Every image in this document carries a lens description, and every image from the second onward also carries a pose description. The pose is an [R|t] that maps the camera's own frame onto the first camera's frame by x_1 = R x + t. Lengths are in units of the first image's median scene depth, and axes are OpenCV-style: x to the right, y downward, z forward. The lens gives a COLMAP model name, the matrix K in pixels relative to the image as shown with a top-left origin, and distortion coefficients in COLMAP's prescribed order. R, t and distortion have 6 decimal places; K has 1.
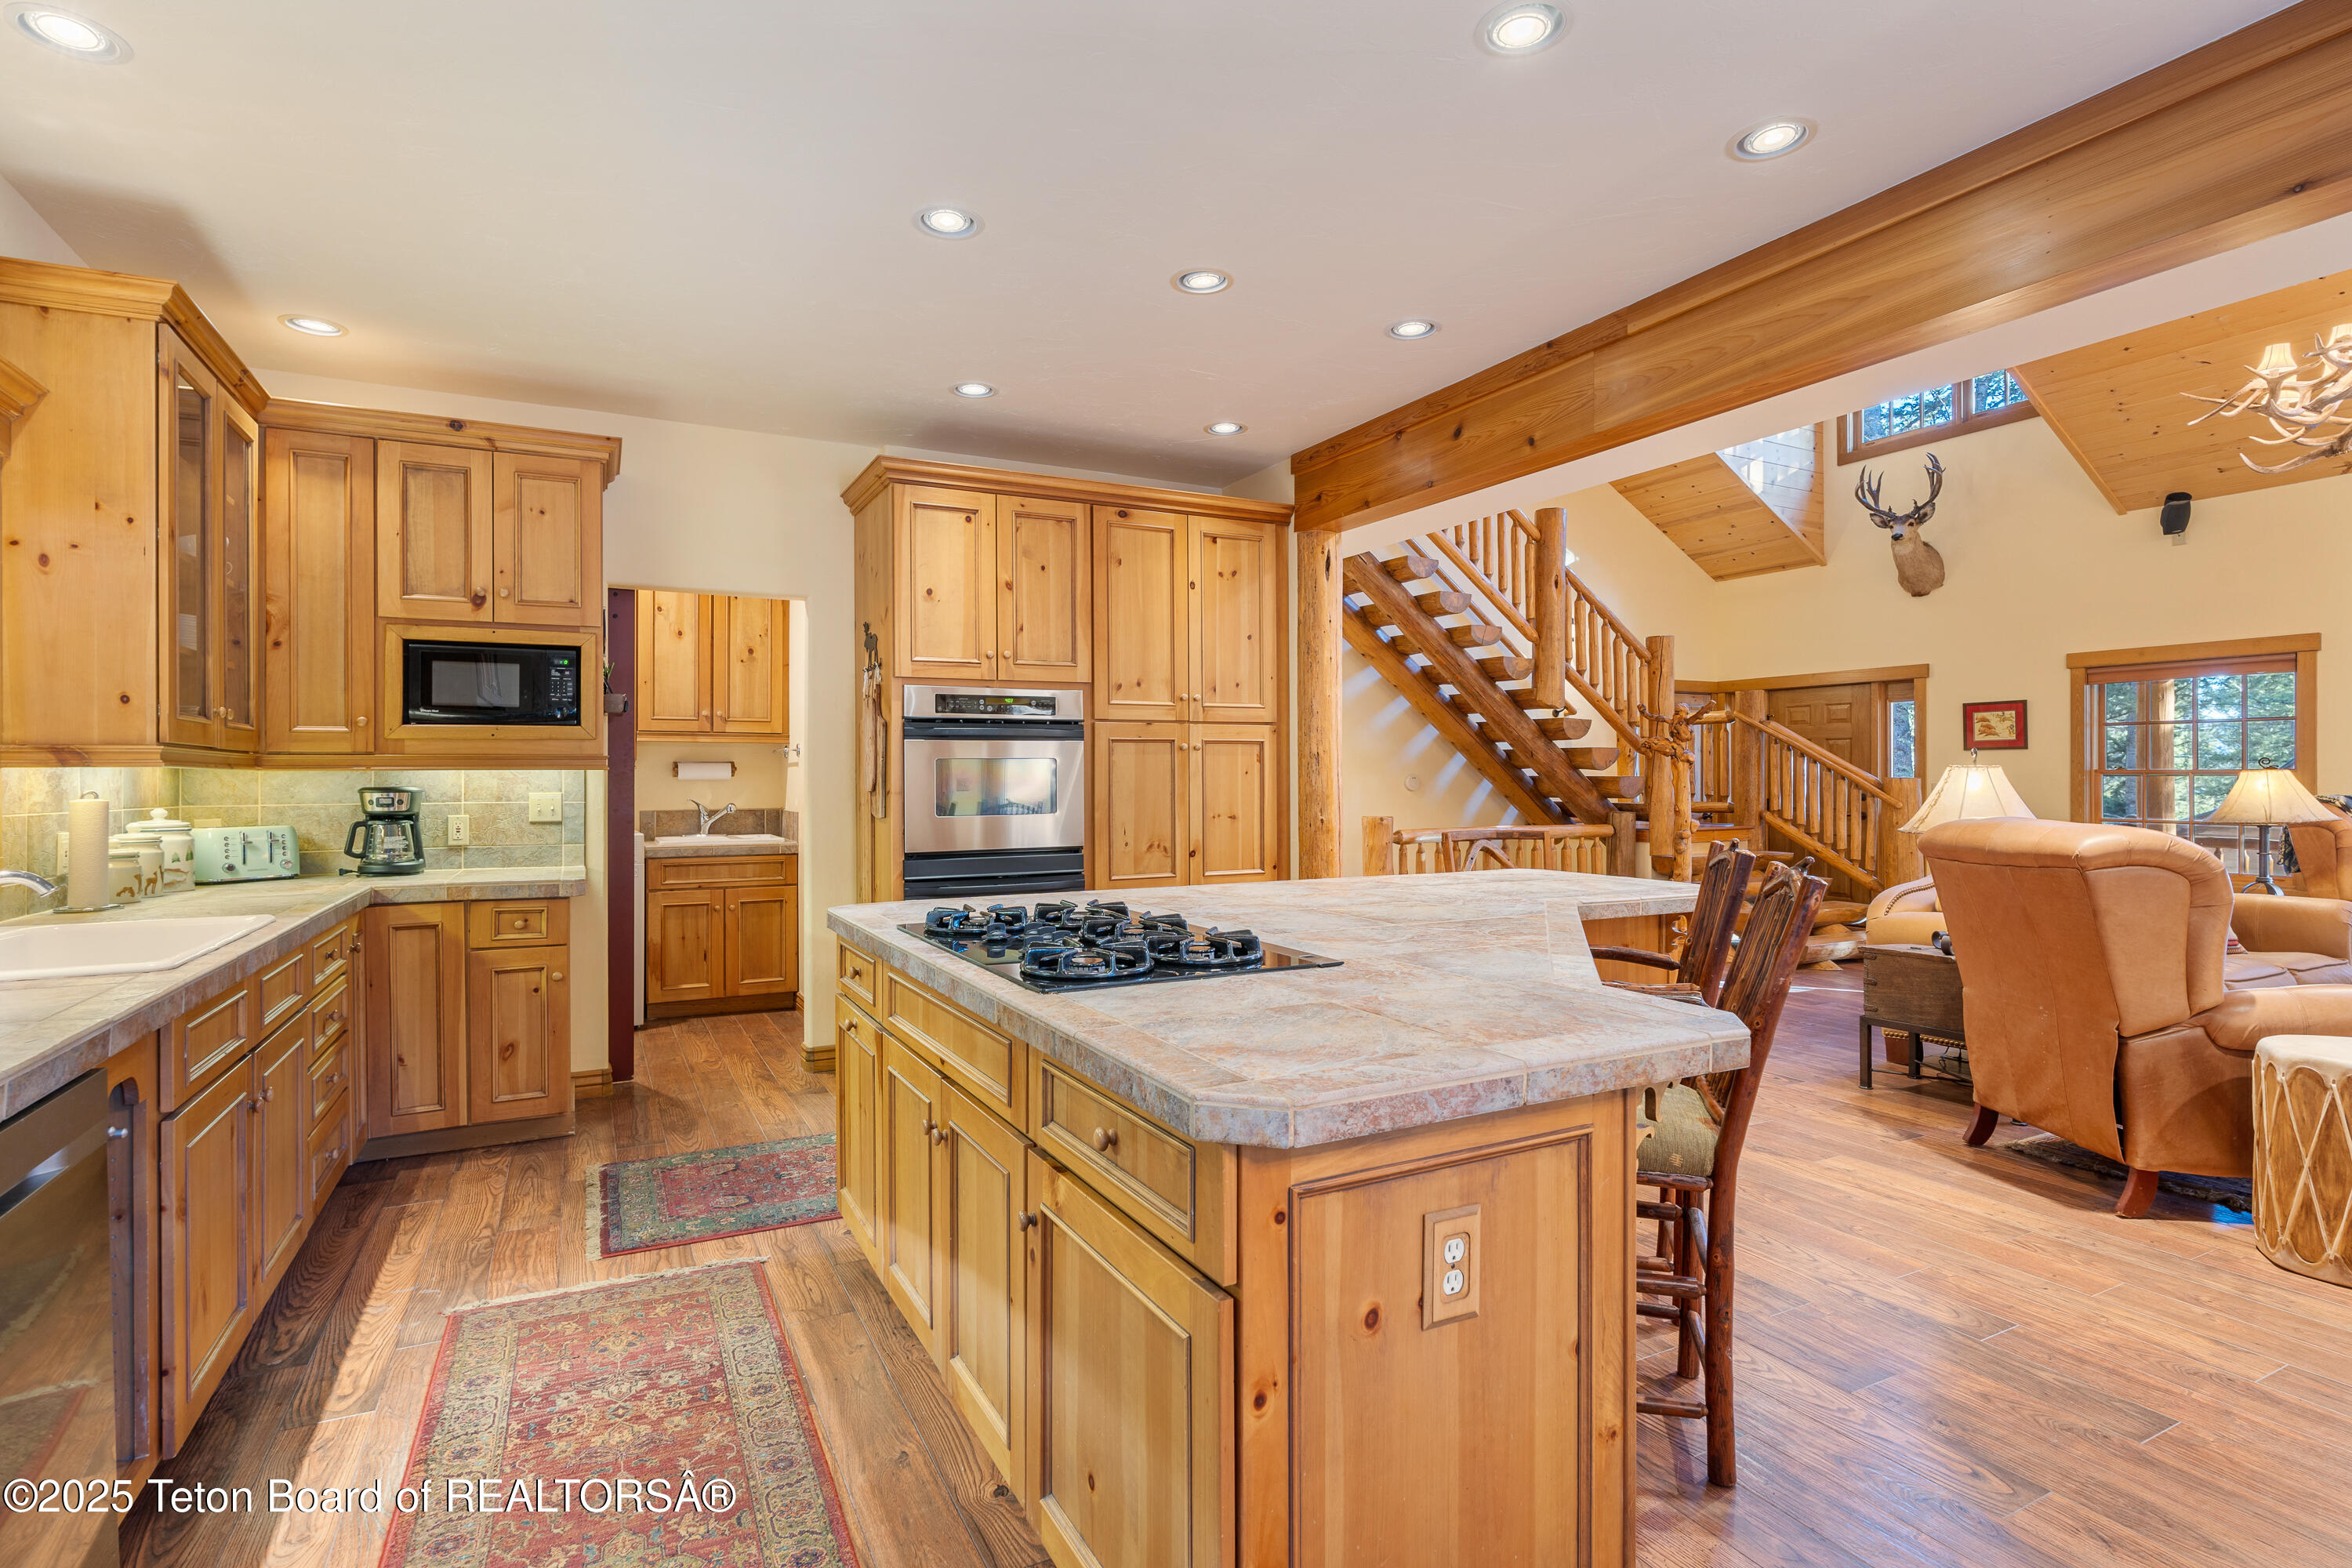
lens RADIAL K [[1131.2, 0, 1182.0], [0, 1131.2, 775.3], [0, 0, 1]] dist [-0.002638, -0.001189]
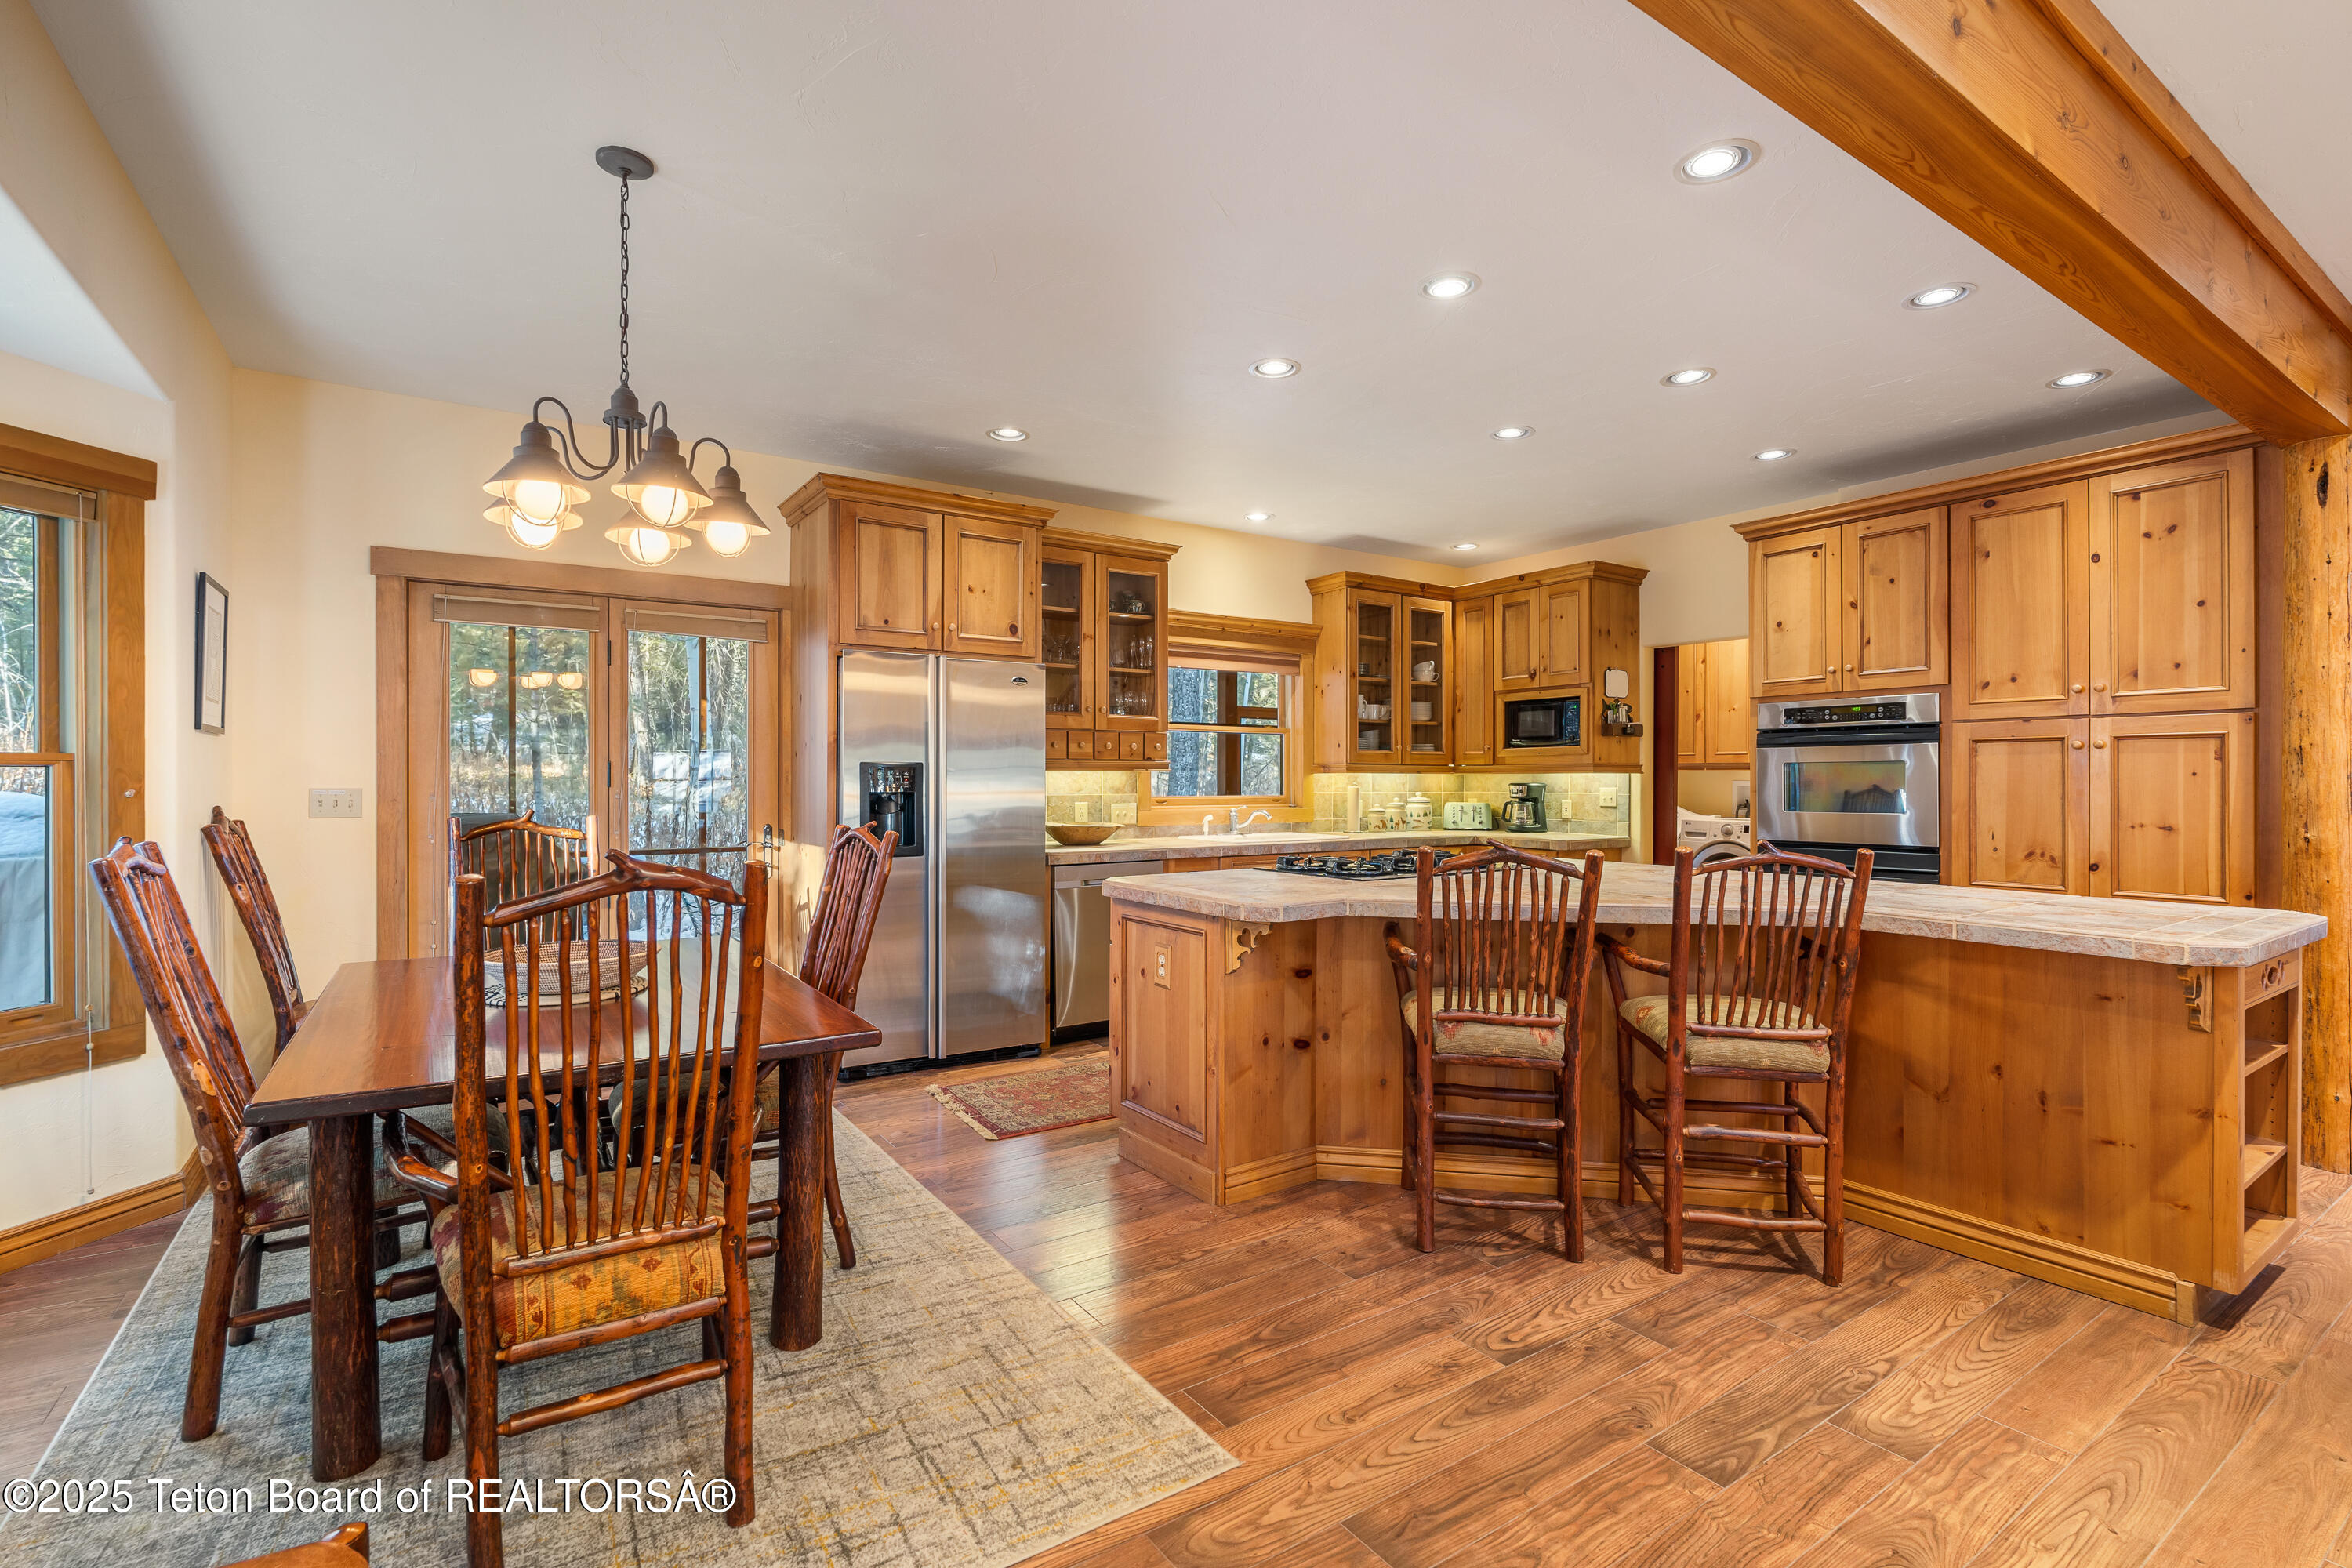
lens RADIAL K [[1073.6, 0, 1176.0], [0, 1073.6, 784.0], [0, 0, 1]] dist [-0.001281, 0.000050]
pose [[0.124831, 0.007718, -0.992148, 0.786680], [0.000093, 0.999970, 0.007791, -0.001362], [0.992178, -0.001065, 0.124826, 0.210447]]
